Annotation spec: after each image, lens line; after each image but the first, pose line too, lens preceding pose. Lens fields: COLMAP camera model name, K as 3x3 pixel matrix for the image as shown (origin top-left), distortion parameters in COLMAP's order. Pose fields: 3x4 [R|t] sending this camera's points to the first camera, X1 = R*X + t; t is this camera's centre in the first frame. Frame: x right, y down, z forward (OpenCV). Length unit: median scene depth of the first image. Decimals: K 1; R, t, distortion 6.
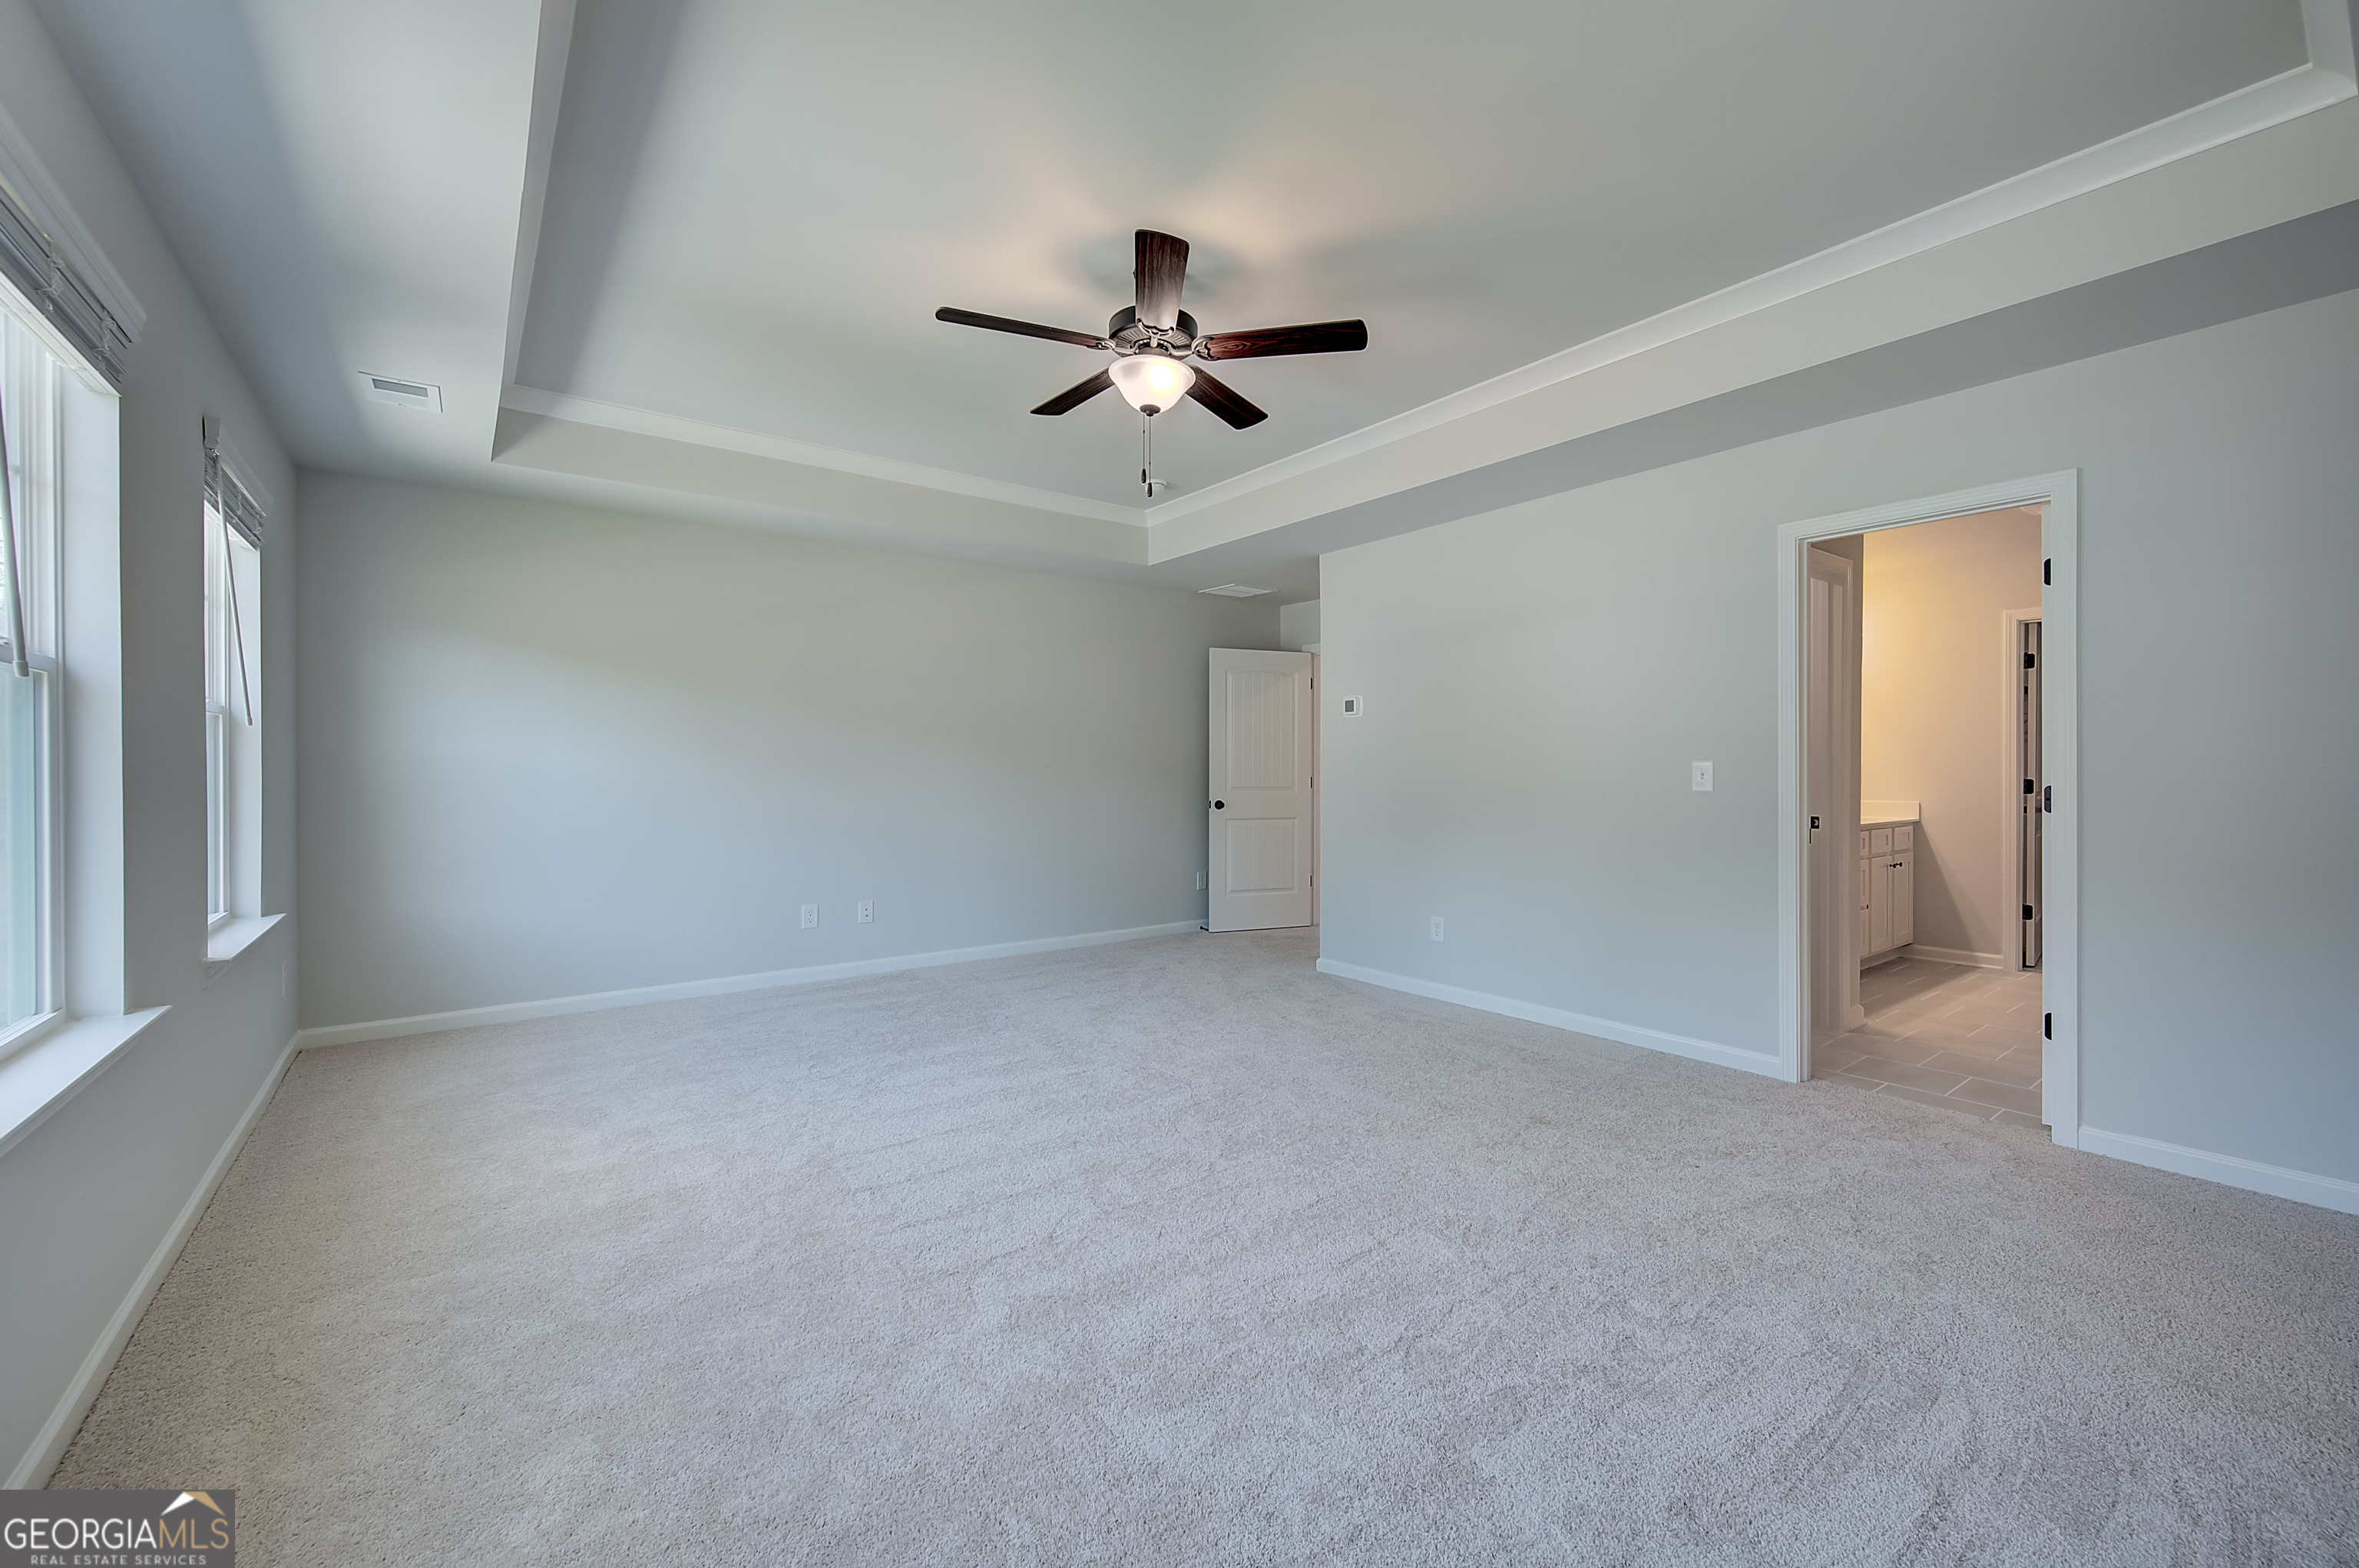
lens RADIAL K [[946.3, 0, 1183.7], [0, 946.3, 775.3], [0, 0, 1]] dist [0.010718, -0.004253]
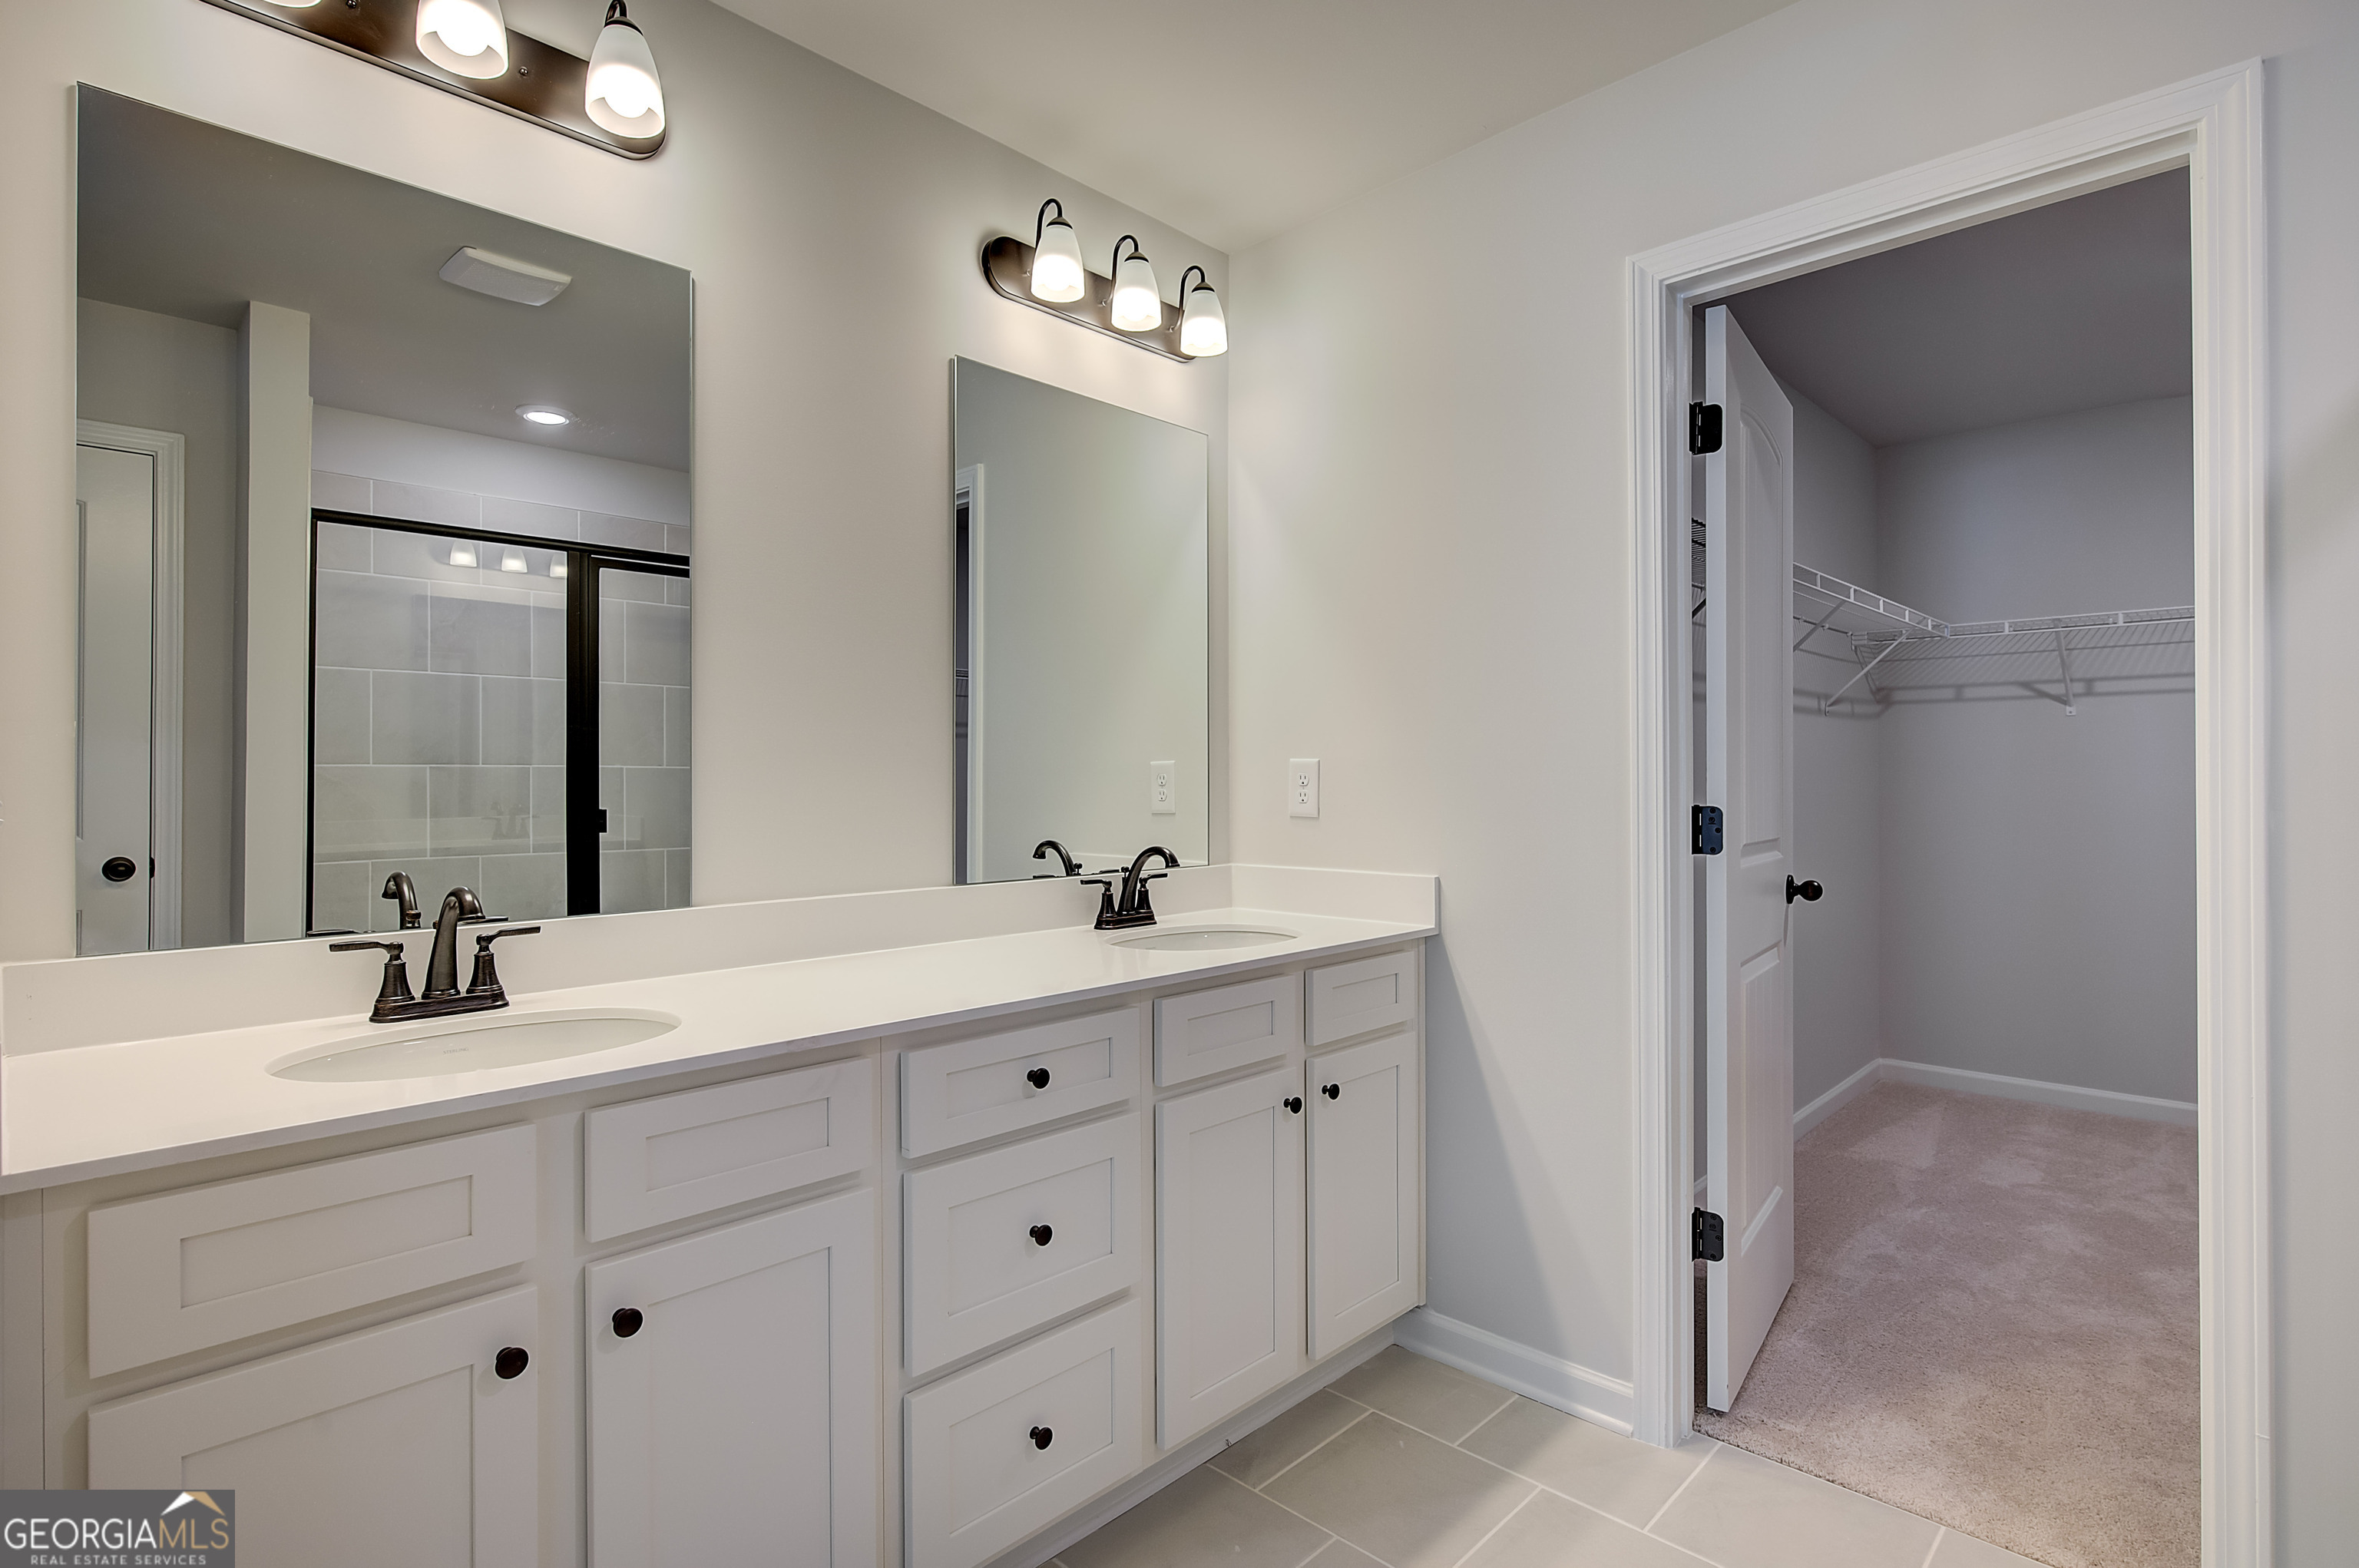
lens RADIAL K [[1145.3, 0, 1200.8], [0, 1145.3, 774.1], [0, 0, 1]] dist [-0.000331, 0.000289]
pose [[0.987231, 0.000225, 0.159294, 0.654799], [0.001488, 0.999942, -0.010635, -0.003836], [-0.159287, 0.010736, 0.987174, 0.647542]]
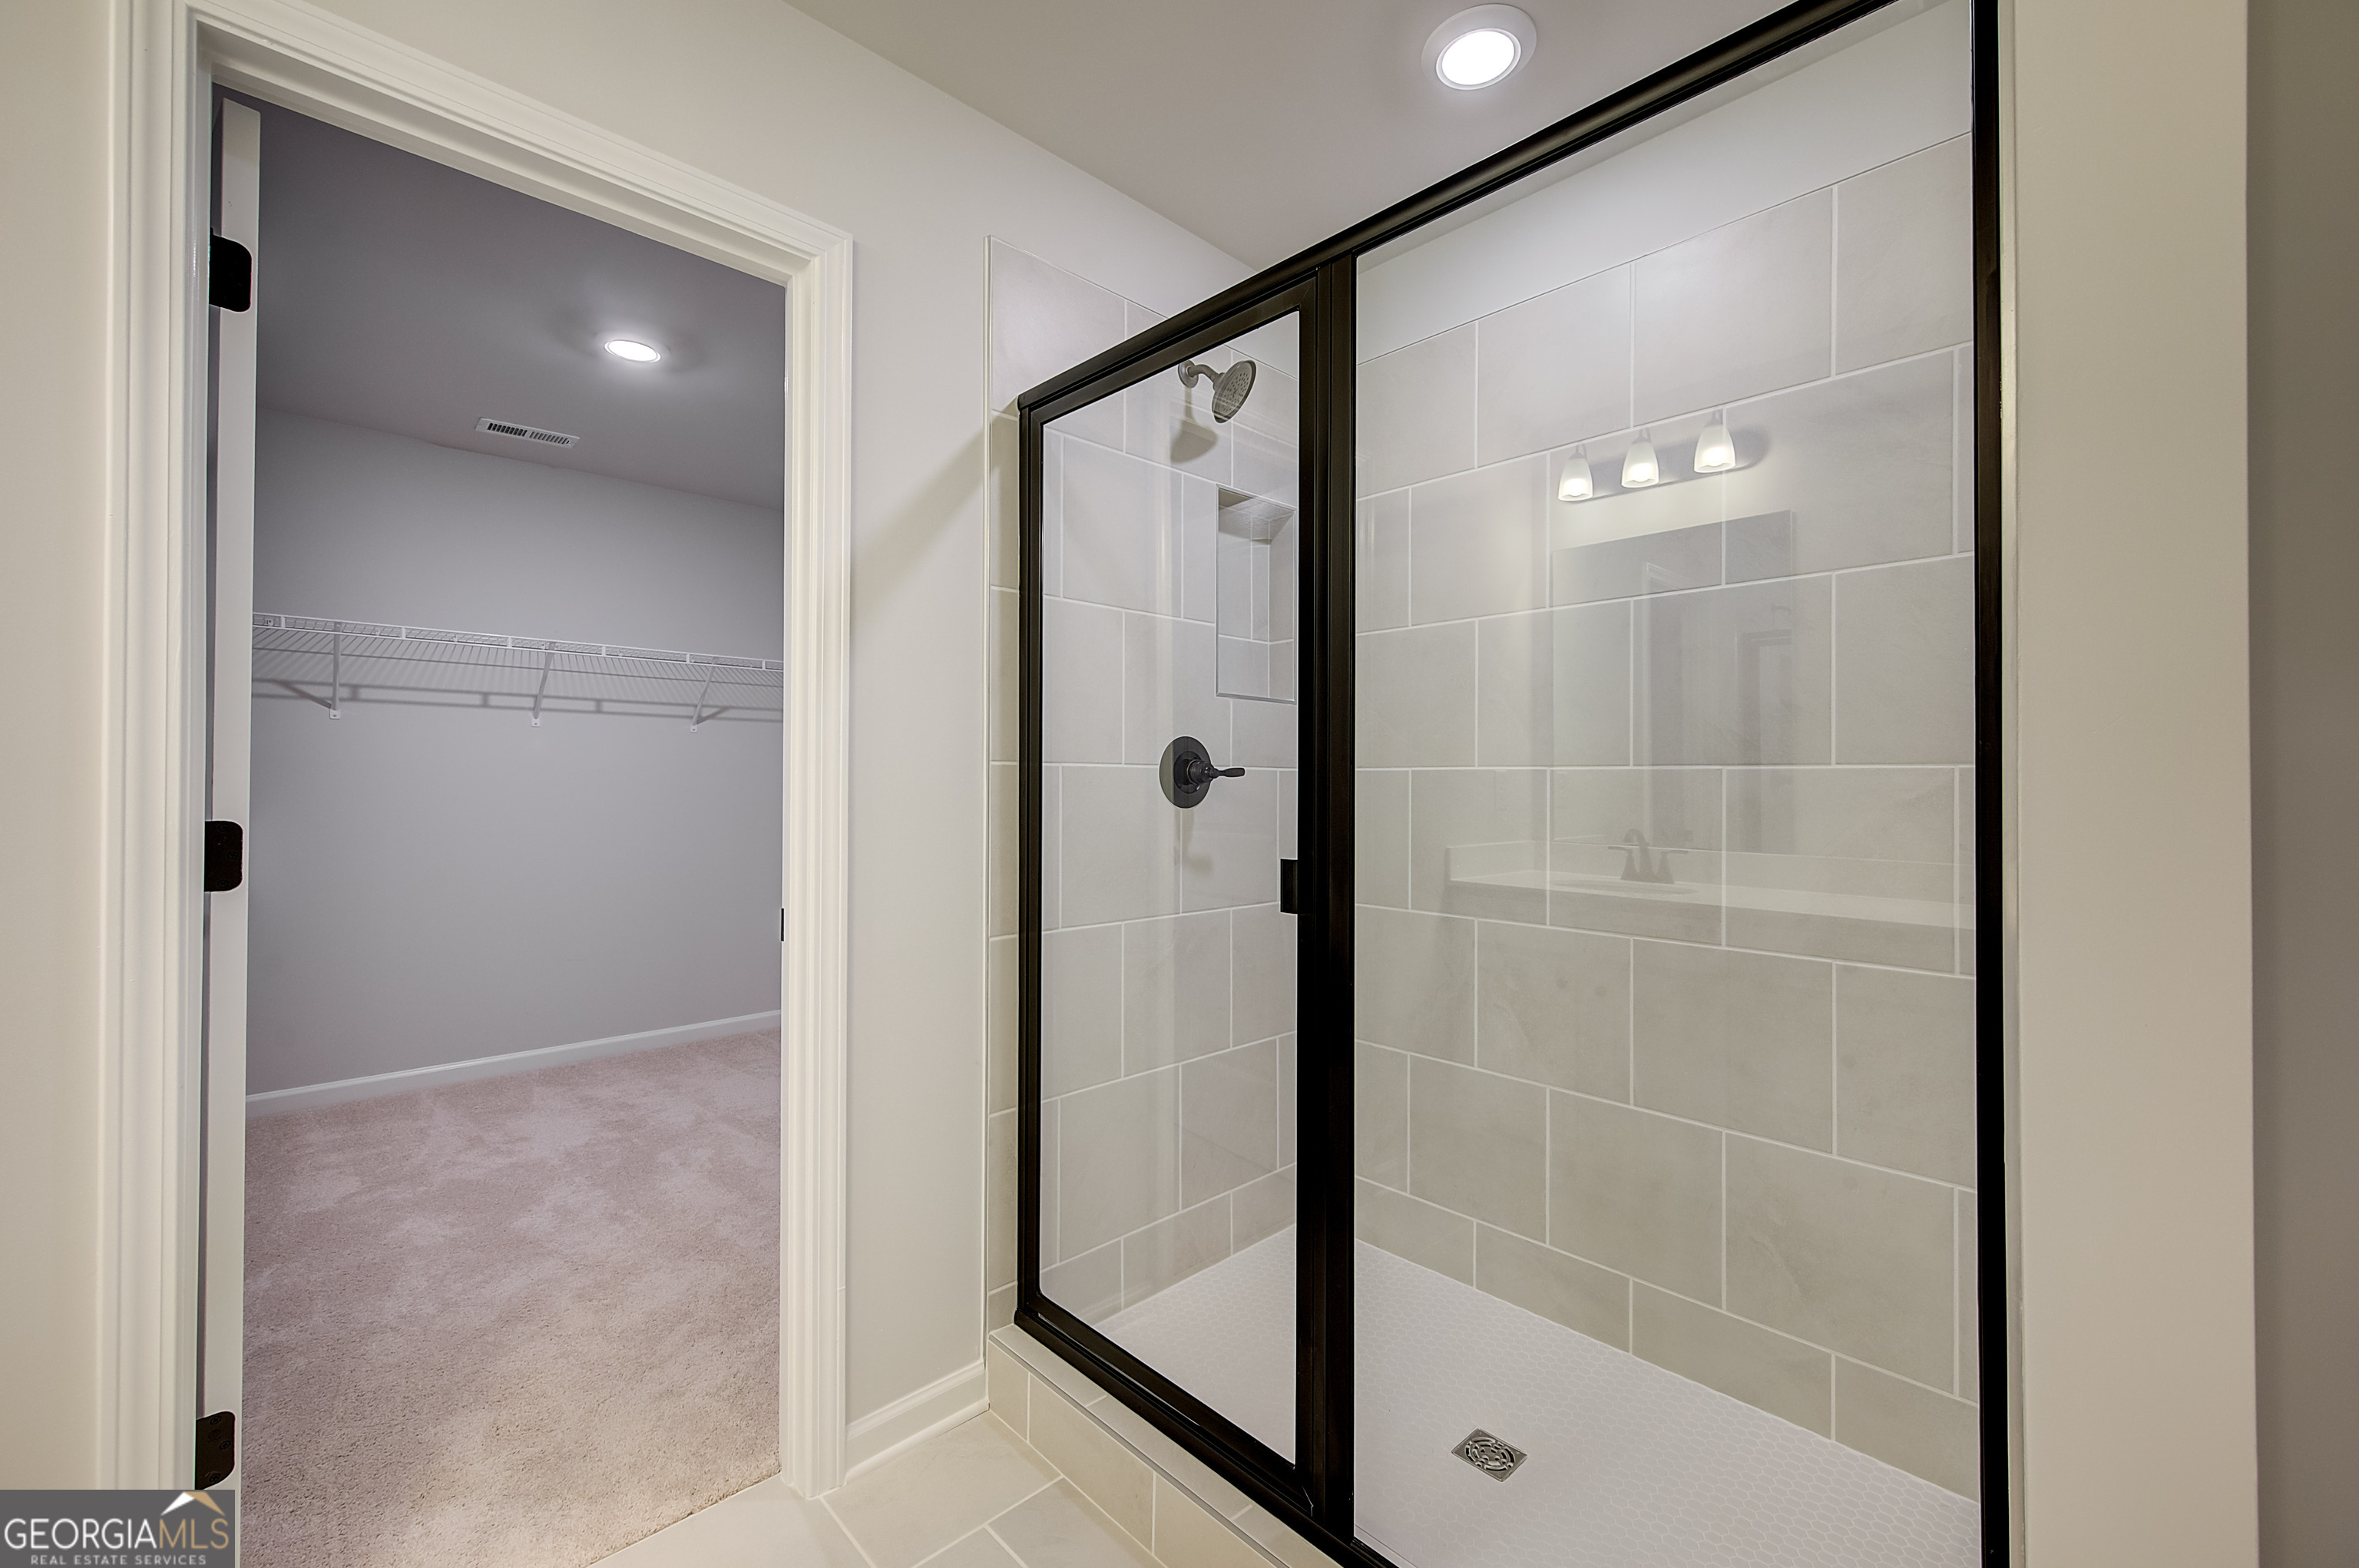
lens RADIAL K [[946.3, 0, 1183.7], [0, 946.3, 775.3], [0, 0, 1]] dist [0.010718, -0.004253]
pose [[-0.110339, 0.009950, 0.993844, 0.642013], [0.000227, 0.999950, -0.009986, -0.005005], [-0.993894, -0.000876, -0.110336, 0.797690]]
